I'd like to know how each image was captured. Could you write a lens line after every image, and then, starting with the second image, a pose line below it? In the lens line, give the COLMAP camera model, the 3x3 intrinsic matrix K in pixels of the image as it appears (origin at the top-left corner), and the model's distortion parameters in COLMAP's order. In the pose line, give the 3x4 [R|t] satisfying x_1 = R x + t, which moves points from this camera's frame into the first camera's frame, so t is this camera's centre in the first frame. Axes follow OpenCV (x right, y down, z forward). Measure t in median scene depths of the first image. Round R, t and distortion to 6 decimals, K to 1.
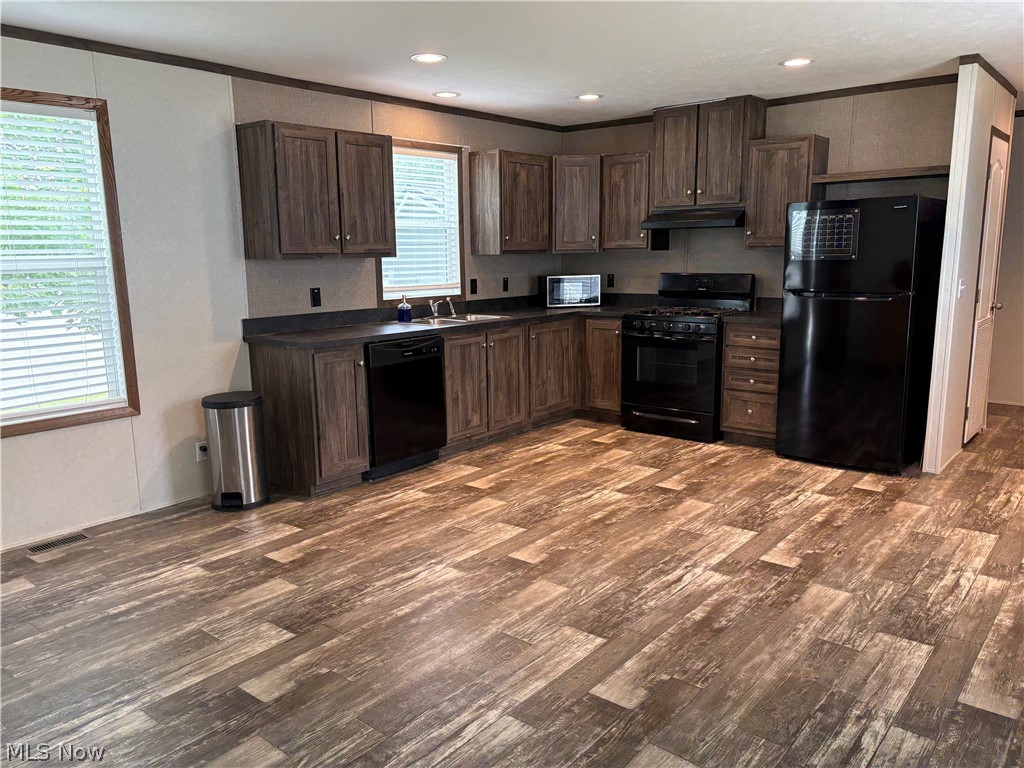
lens RADIAL K [[783.4, 0, 506.1], [0, 783.4, 387.9], [0, 0, 1]] dist [0.057308, -0.058219]
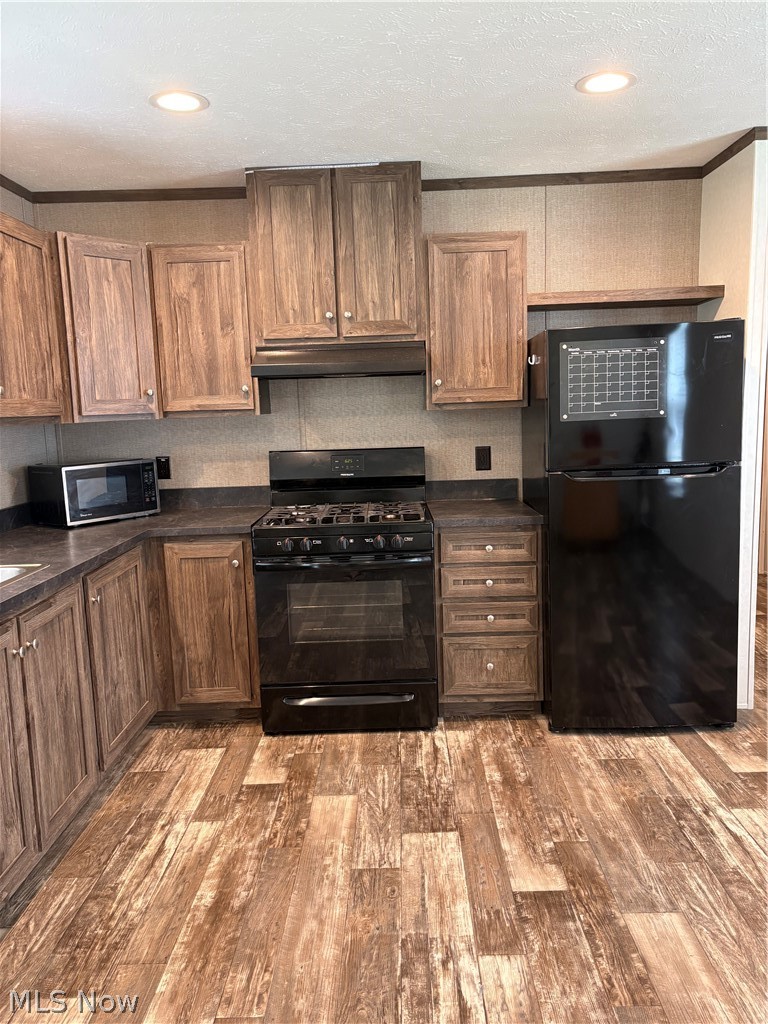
lens RADIAL K [[783.4, 0, 388.0], [0, 783.4, 506.2], [0, 0, 1]] dist [0.057308, -0.058219]
pose [[0.770643, -0.098073, 0.629675, -0.114723], [0.136081, 0.990622, -0.012255, -0.086472], [-0.622568, 0.095131, 0.776762, 0.494484]]
